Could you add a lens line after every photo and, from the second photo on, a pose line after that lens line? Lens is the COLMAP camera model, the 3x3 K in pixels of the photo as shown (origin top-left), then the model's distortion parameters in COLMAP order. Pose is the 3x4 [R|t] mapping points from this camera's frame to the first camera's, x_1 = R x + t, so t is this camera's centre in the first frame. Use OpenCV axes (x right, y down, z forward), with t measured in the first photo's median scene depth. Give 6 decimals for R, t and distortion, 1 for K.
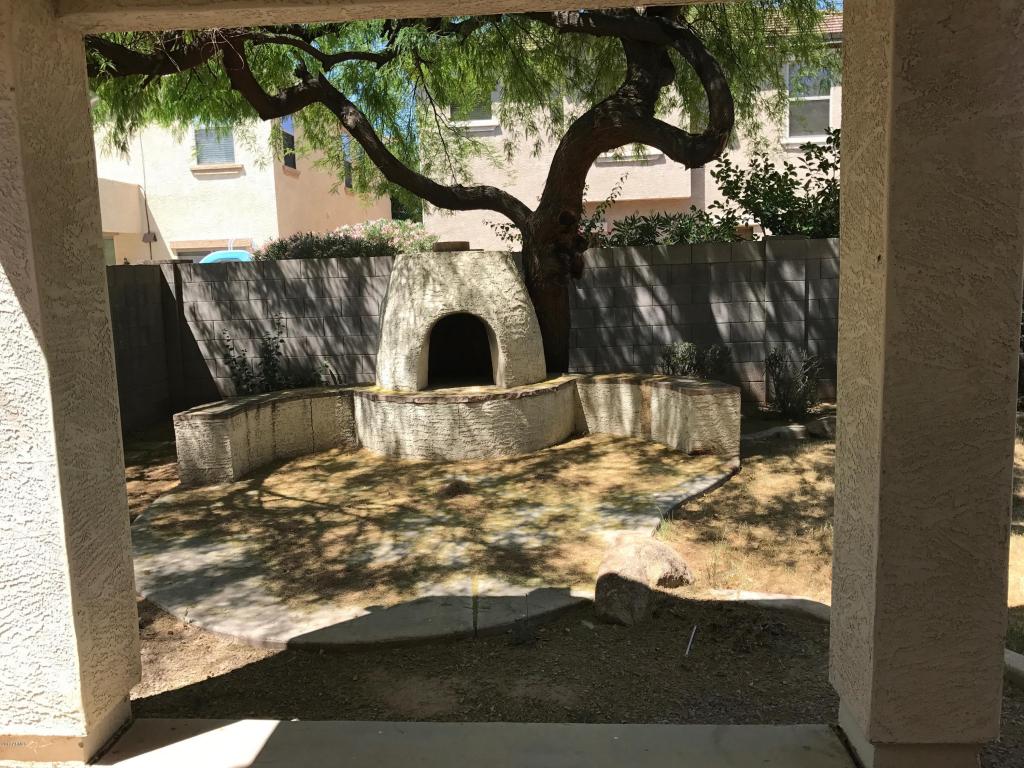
lens RADIAL K [[850.9, 0, 512.0], [0, 850.9, 384.0], [0, 0, 1]] dist [-0.008553, -0.003174]
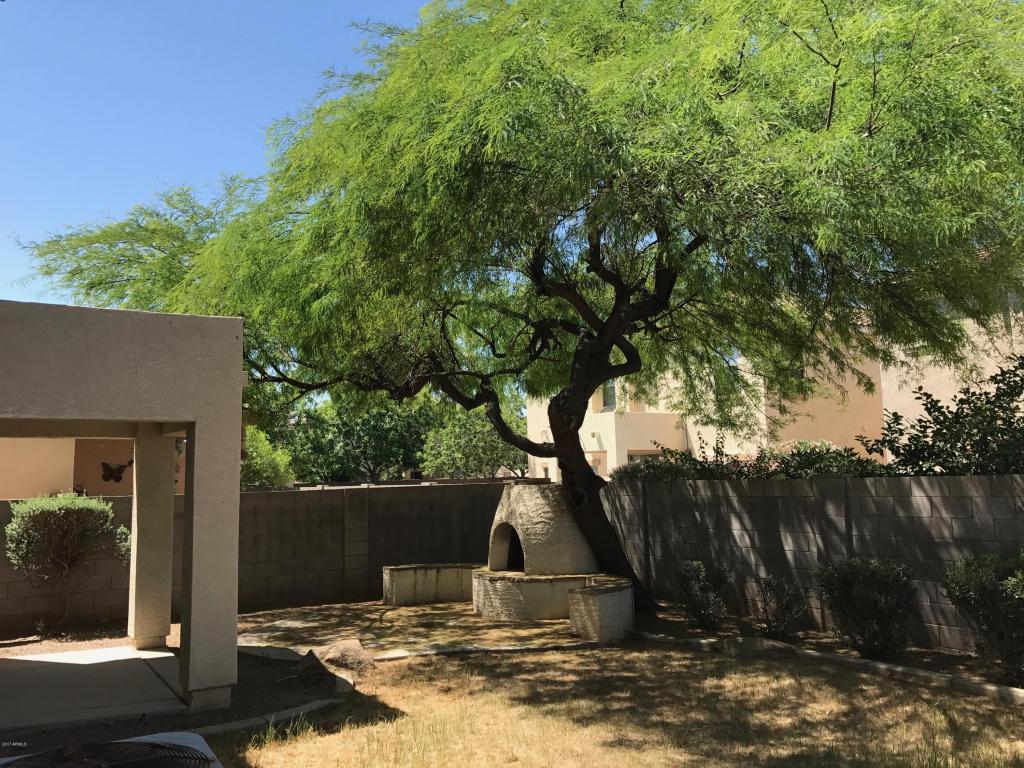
lens RADIAL K [[850.9, 0, 512.0], [0, 850.9, 384.0], [0, 0, 1]] dist [-0.008553, -0.003174]
pose [[0.605527, -0.061808, -0.793421, 0.932721], [-0.121298, 0.978163, -0.168773, -0.054379], [0.786527, 0.198437, 0.584807, 0.018233]]
